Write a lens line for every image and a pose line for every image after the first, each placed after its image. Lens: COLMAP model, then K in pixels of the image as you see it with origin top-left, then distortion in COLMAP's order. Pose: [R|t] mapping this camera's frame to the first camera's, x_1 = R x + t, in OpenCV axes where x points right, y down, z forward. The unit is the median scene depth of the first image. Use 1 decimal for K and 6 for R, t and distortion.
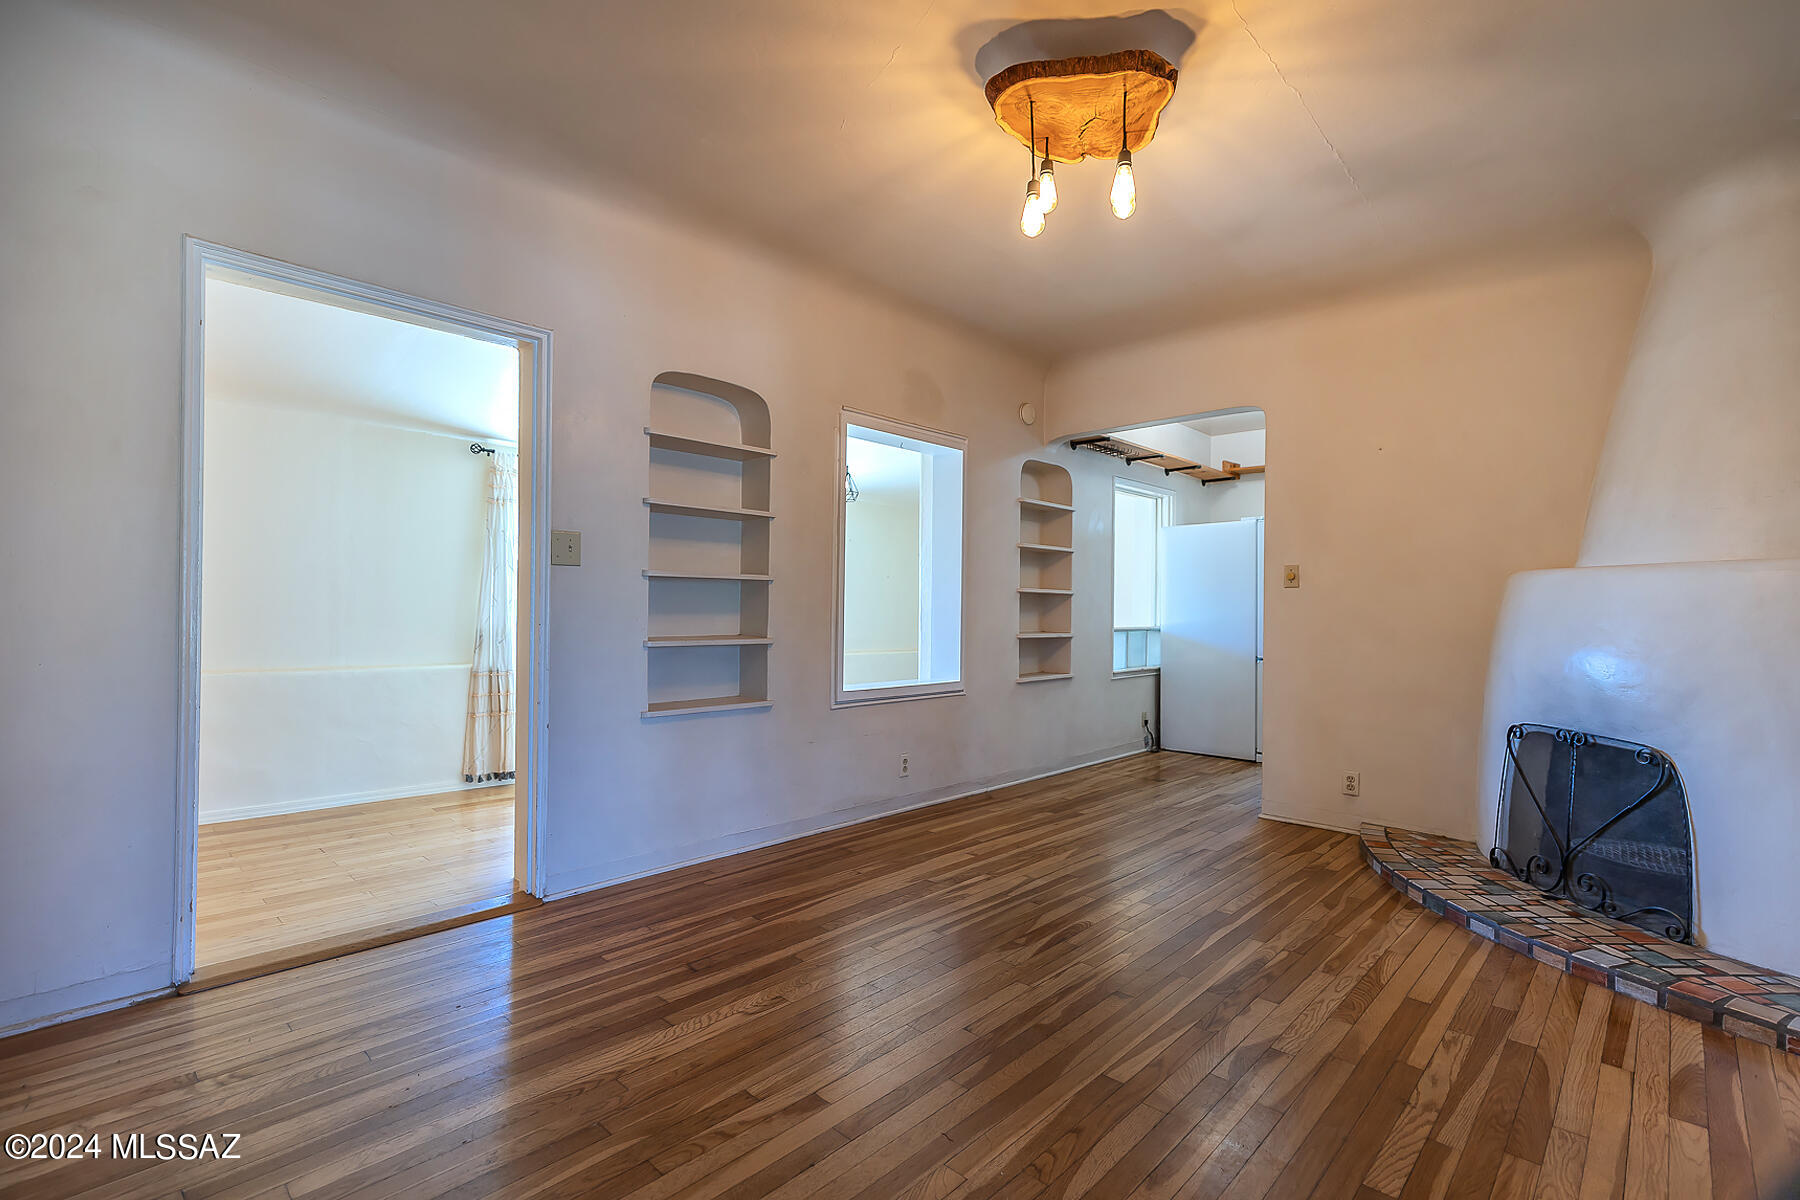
lens RADIAL K [[778.7, 0, 868.7], [0, 778.7, 615.2], [0, 0, 1]] dist [0.000497, -0.000510]
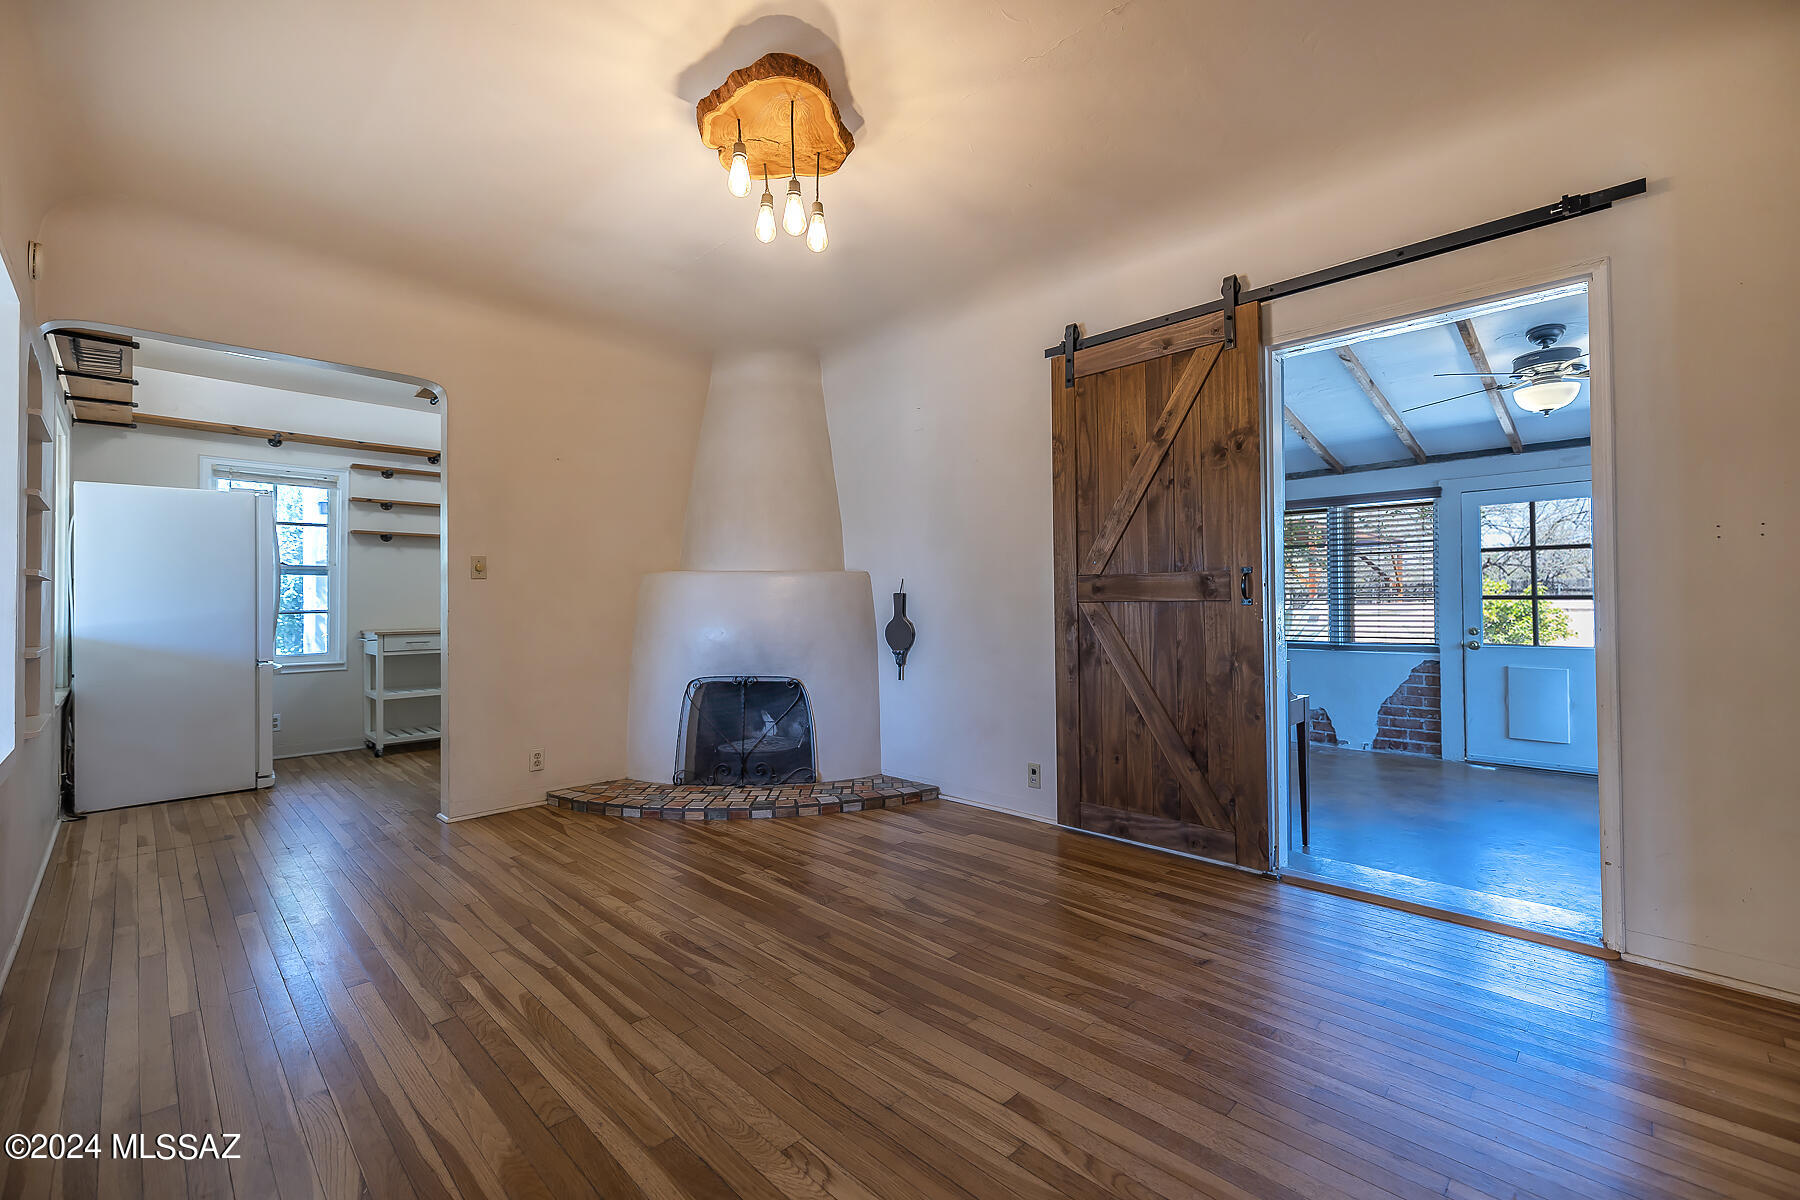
lens RADIAL K [[743.7, 0, 915.7], [0, 743.7, 584.5], [0, 0, 1]] dist [-0.003074, -0.000338]
pose [[0.014242, 0.012797, 0.999817, -0.581582], [0.016197, 0.999784, -0.013028, -0.009829], [-0.999767, 0.016379, 0.014031, 0.633387]]
